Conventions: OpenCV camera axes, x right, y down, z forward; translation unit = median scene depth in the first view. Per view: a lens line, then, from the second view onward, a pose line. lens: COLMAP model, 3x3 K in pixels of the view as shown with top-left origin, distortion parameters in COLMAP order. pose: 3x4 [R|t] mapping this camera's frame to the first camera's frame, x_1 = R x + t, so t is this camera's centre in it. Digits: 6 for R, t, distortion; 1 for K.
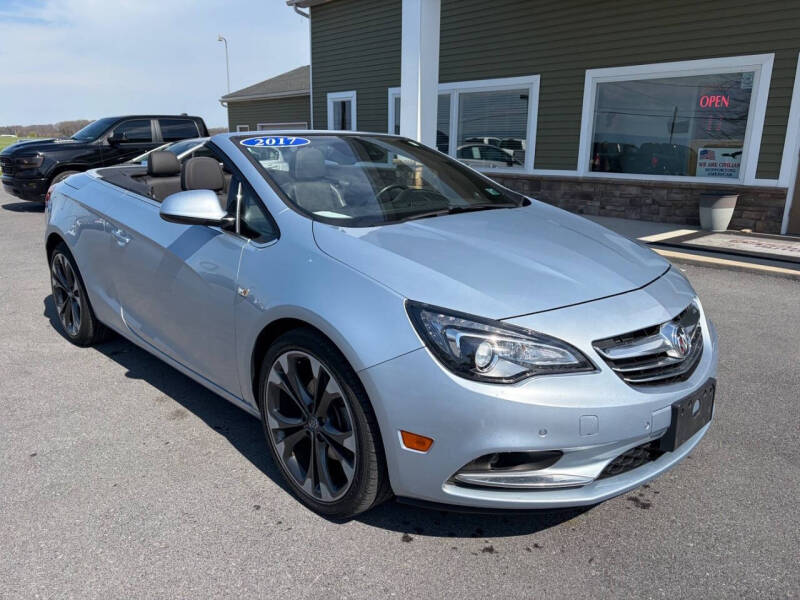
lens RADIAL K [[583.3, 0, 405.4], [0, 583.3, 301.8], [0, 0, 1]] dist [0.118512, -0.122234]
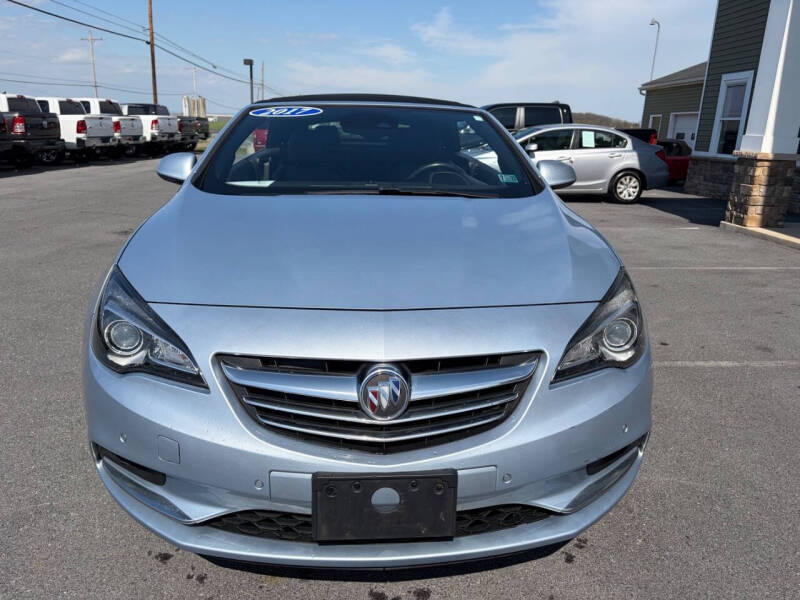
lens RADIAL K [[600.5, 0, 408.5], [0, 600.5, 298.5], [0, 0, 1]] dist [0.007675, -0.005258]
pose [[0.771695, 0.190189, -0.606890, 0.668653], [-0.186577, 0.979953, 0.069858, -0.073431], [0.608010, 0.059323, 0.791710, 0.353446]]
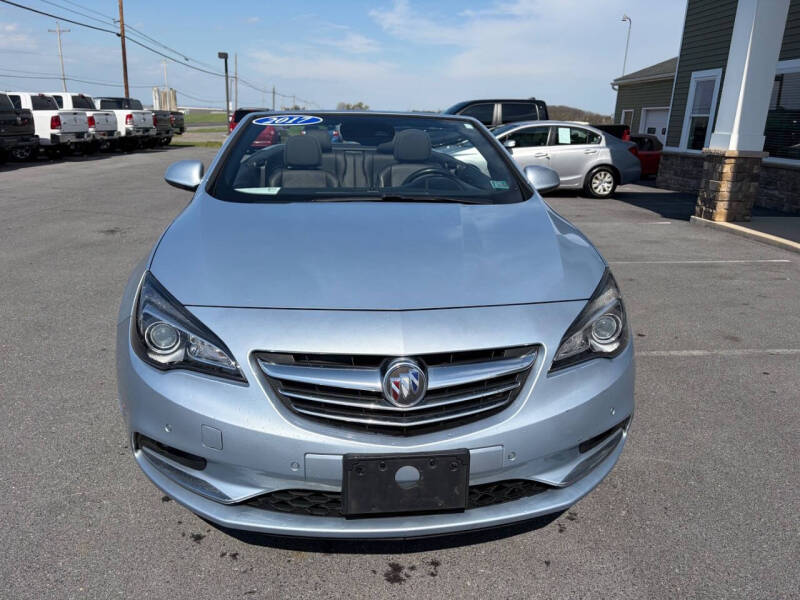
lens RADIAL K [[600.5, 0, 411.1], [0, 600.5, 297.4], [0, 0, 1]] dist [0.006539, 0.005992]
pose [[0.799092, 0.186596, -0.571519, 0.679322], [-0.178434, 0.981392, 0.070931, -0.079102], [0.574120, 0.045298, 0.817517, 0.273239]]
